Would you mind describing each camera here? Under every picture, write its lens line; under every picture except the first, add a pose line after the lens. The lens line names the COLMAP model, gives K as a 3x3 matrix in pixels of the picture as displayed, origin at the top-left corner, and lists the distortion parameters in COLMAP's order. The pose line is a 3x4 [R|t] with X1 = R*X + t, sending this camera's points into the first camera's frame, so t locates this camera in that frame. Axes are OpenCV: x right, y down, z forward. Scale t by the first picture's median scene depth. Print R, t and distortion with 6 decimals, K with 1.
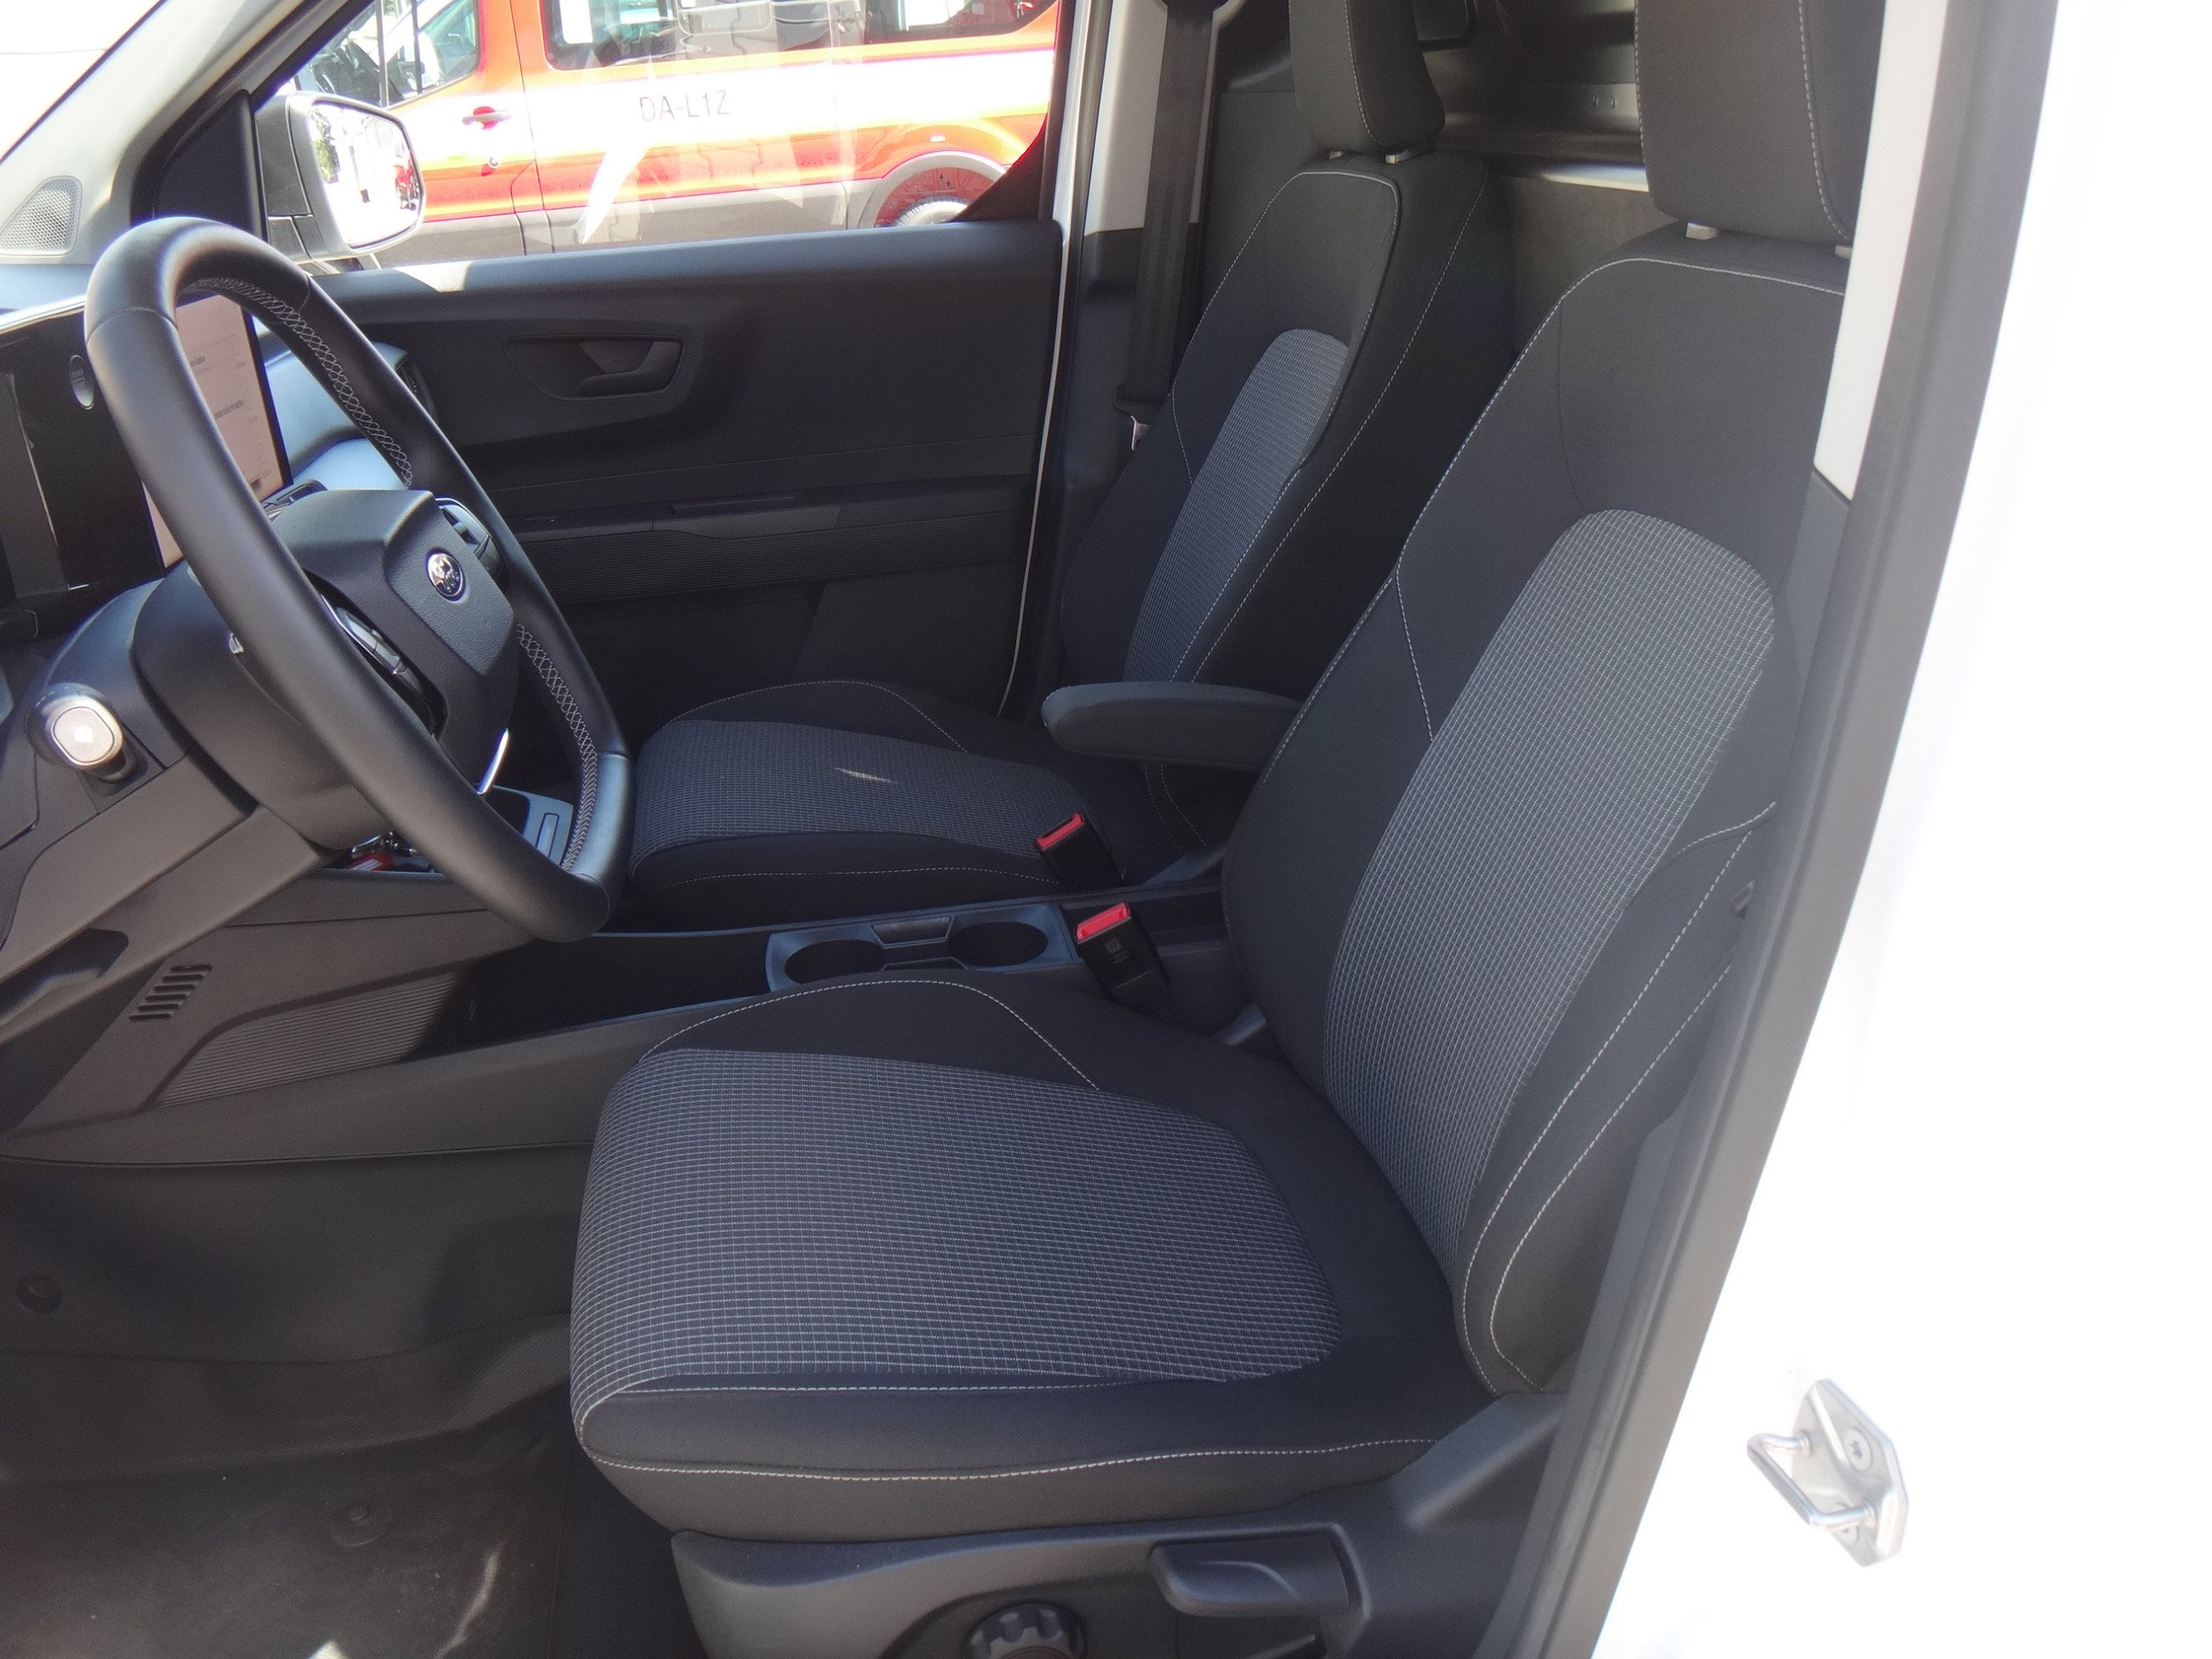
lens RADIAL K [[1672.6, 0, 1110.9], [0, 1672.6, 817.9], [0, 0, 1]] dist [-0.074107, -0.000458]
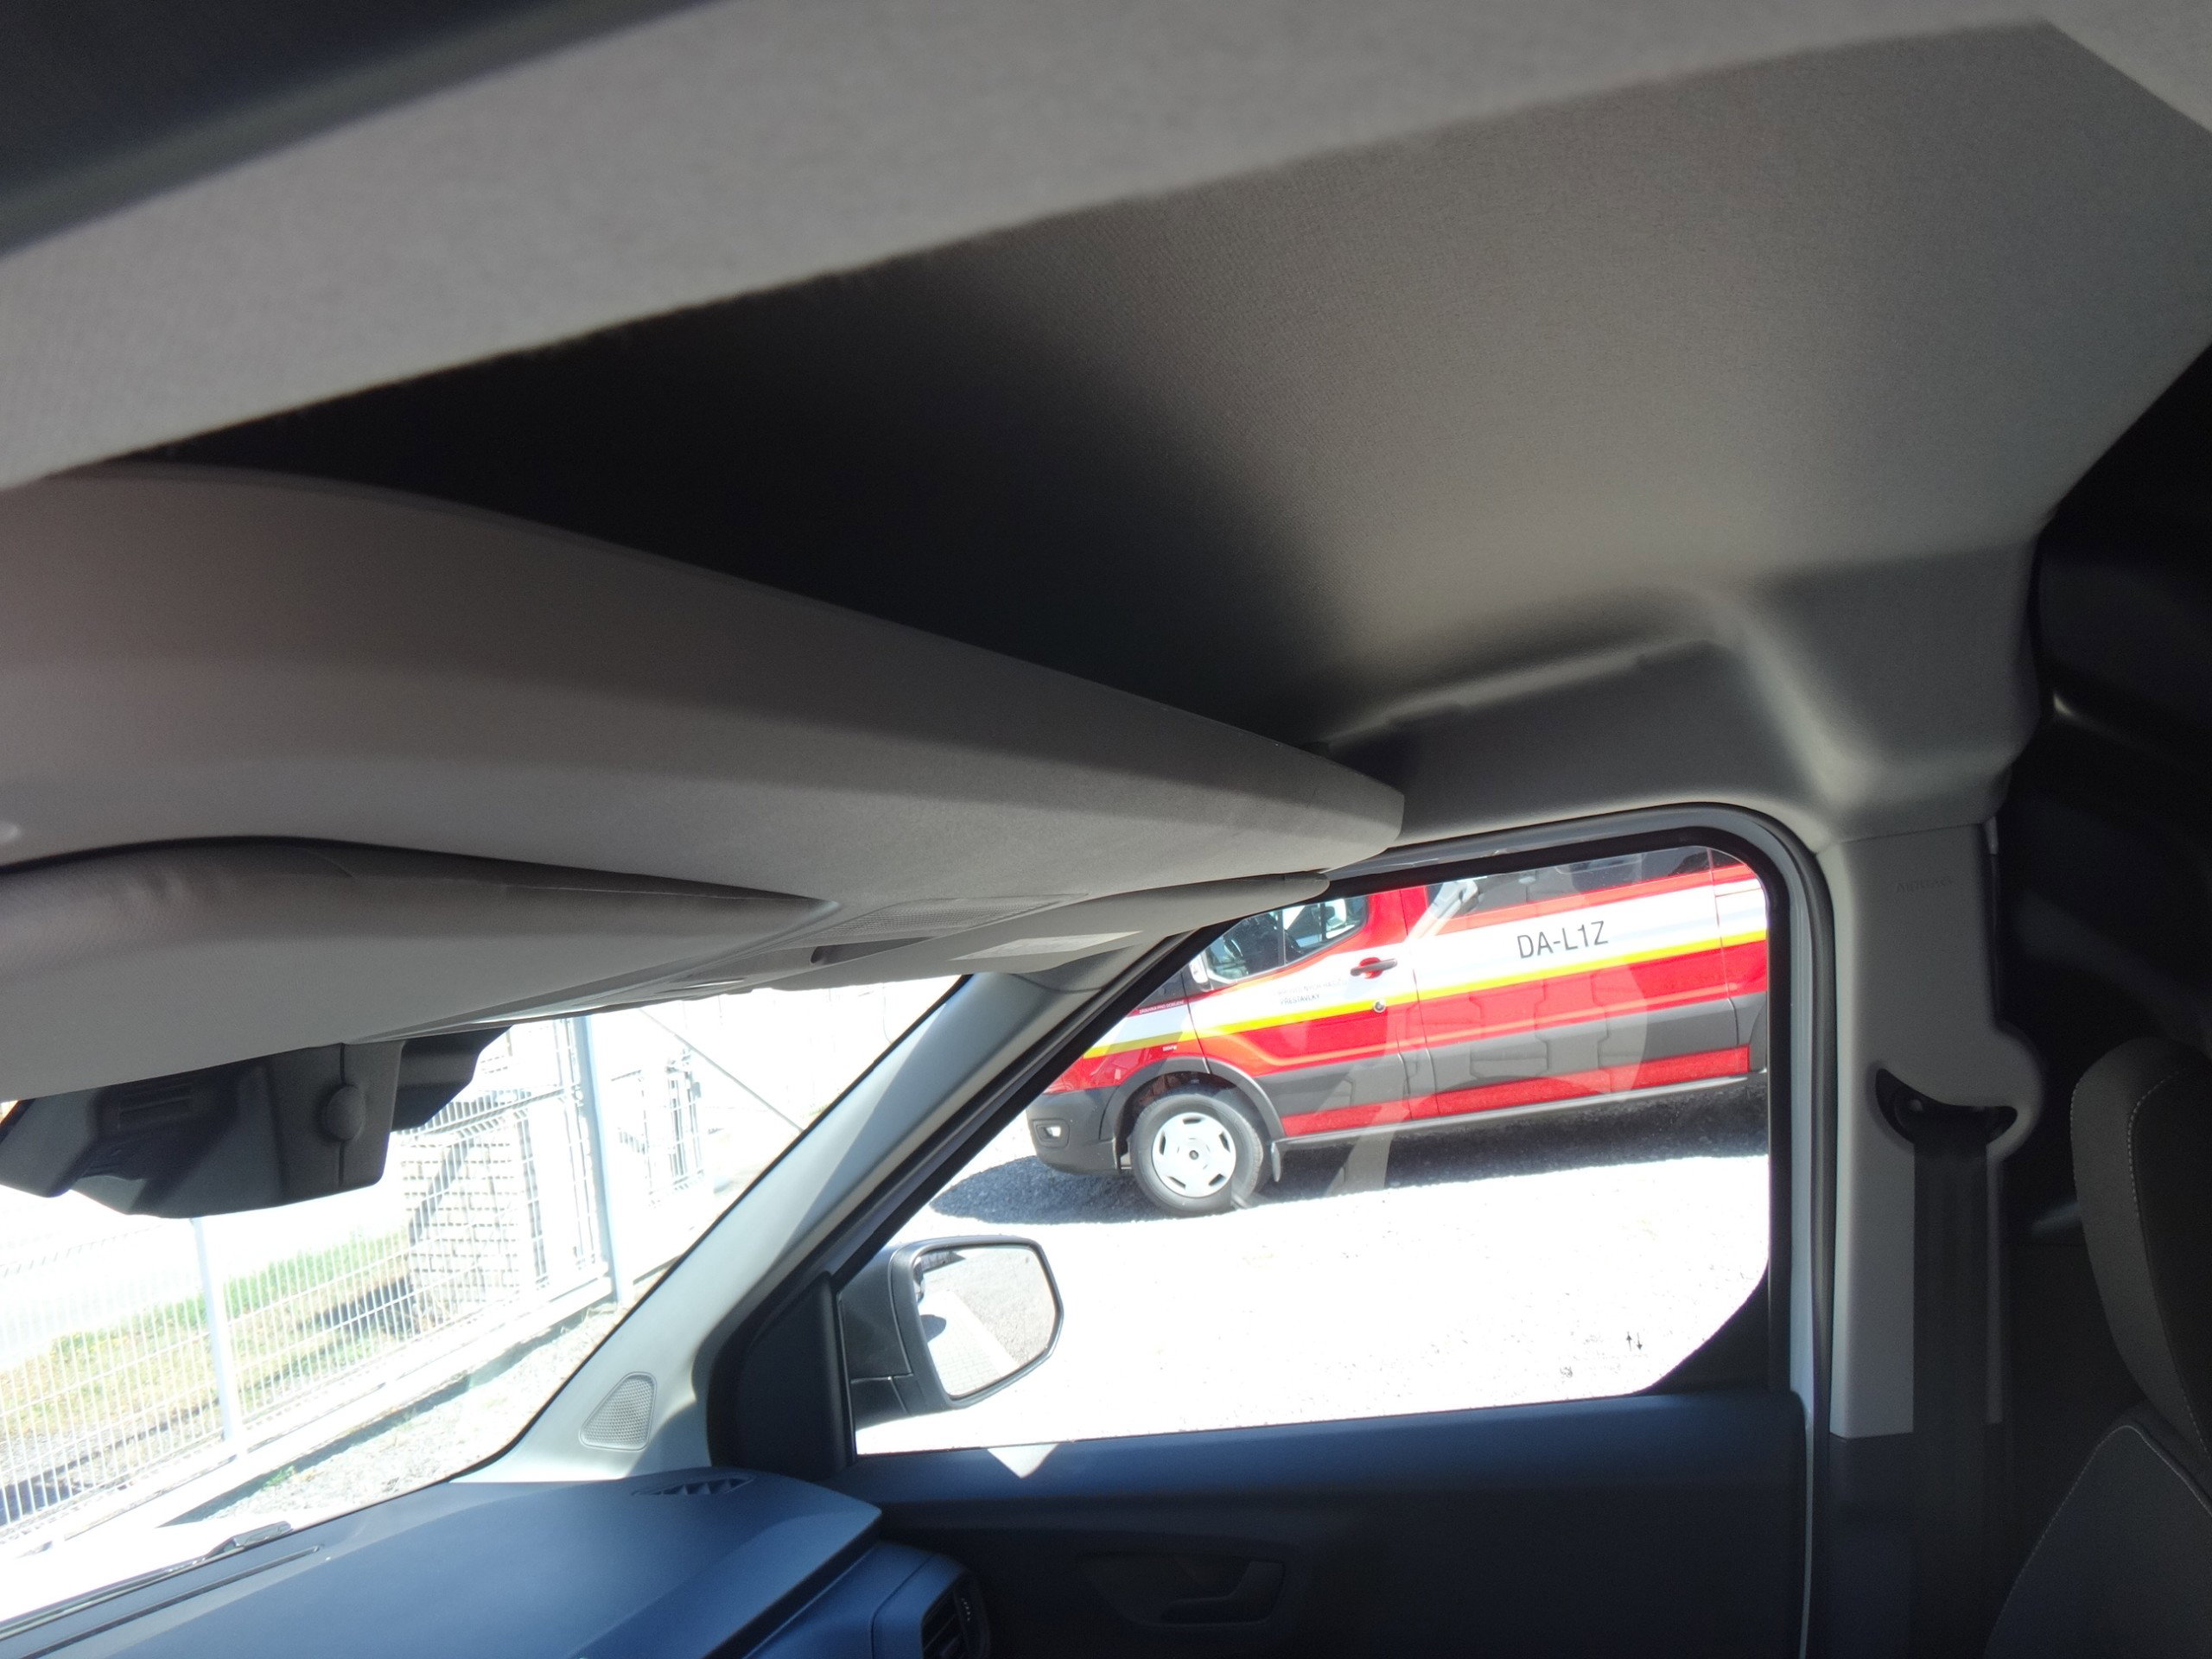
lens RADIAL K [[1672.6, 0, 1110.9], [0, 1672.6, 817.9], [0, 0, 1]] dist [-0.074107, -0.000458]
pose [[0.859280, -0.128967, -0.494981, 0.098673], [-0.099433, 0.907118, -0.408962, -0.276166], [0.501749, 0.400630, 0.766645, 0.212646]]
